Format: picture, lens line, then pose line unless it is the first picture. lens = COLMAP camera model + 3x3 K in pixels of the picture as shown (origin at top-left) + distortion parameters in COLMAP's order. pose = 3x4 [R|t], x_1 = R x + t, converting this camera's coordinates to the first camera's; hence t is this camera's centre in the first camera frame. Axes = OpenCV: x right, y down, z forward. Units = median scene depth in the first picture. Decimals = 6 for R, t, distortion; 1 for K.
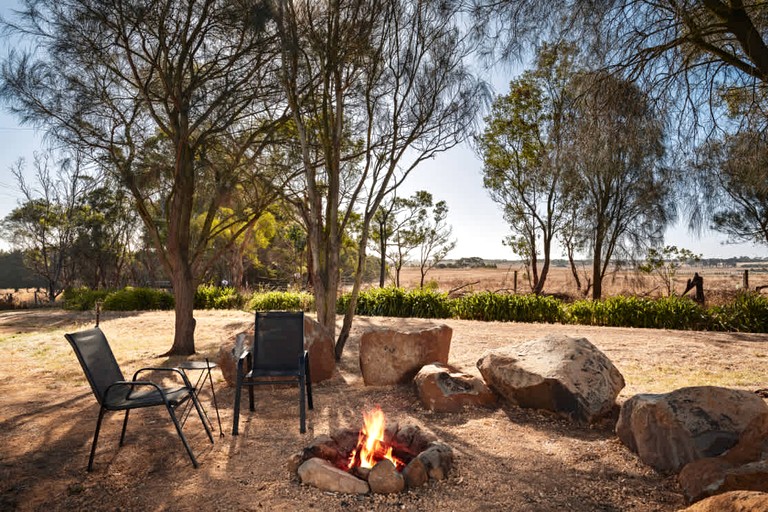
lens RADIAL K [[757.3, 0, 384.0], [0, 757.3, 256.0], [0, 0, 1]] dist [-0.002497, -0.003710]
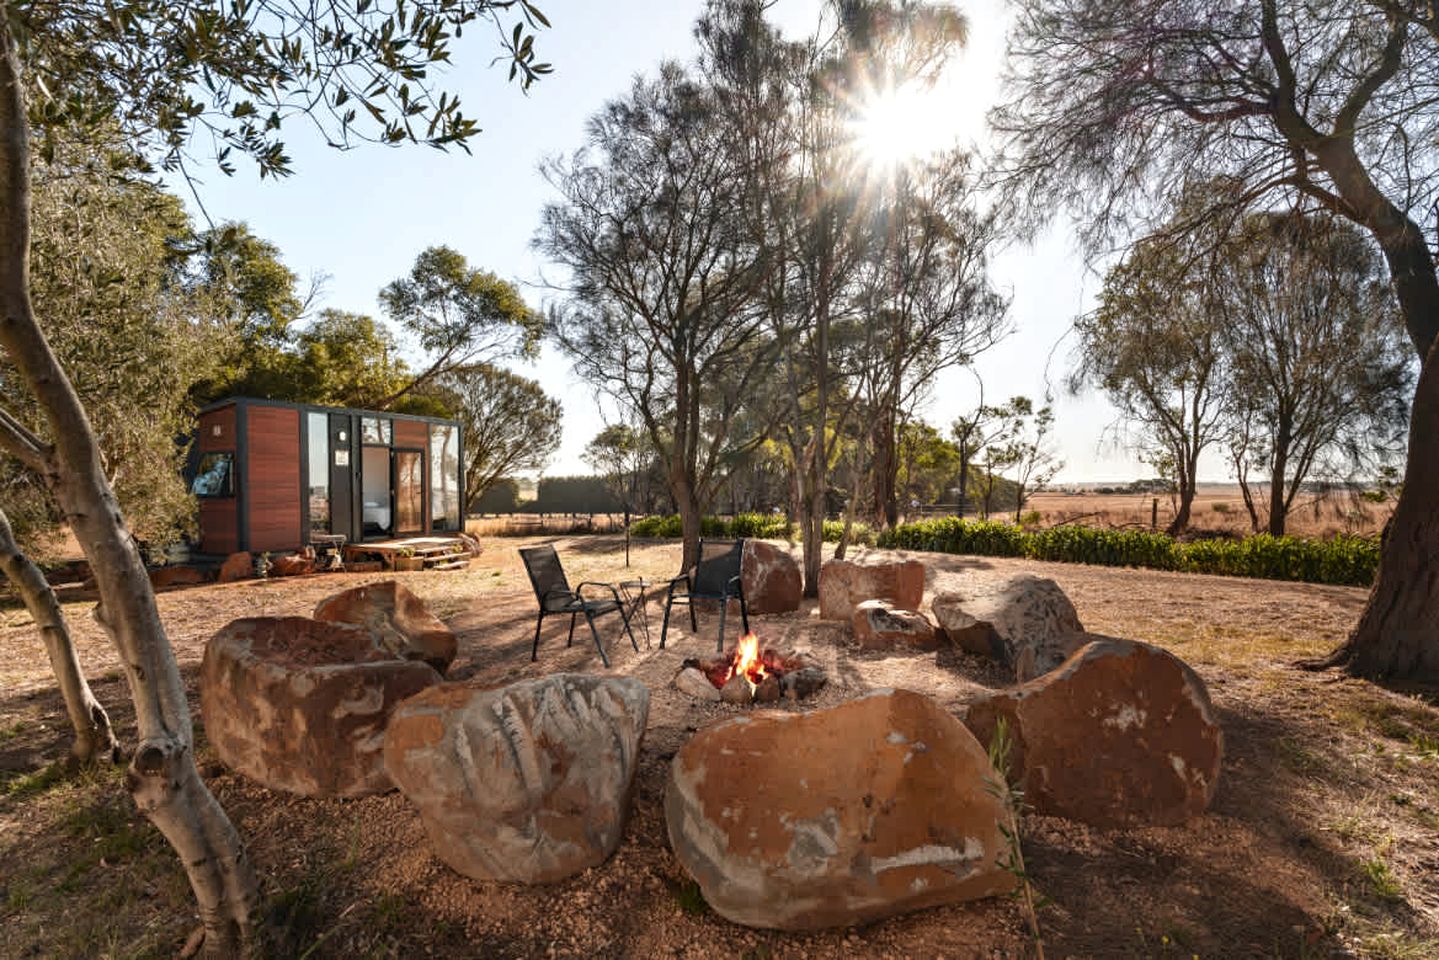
lens RADIAL K [[1419.0, 0, 719.5], [0, 1419.0, 480.0], [0, 0, 1]] dist [-0.002497, -0.003710]
pose [[0.804819, -0.002134, -0.593516, 0.675468], [0.009380, 0.999914, 0.009124, -0.015465], [0.593446, -0.012910, 0.804770, -0.368089]]
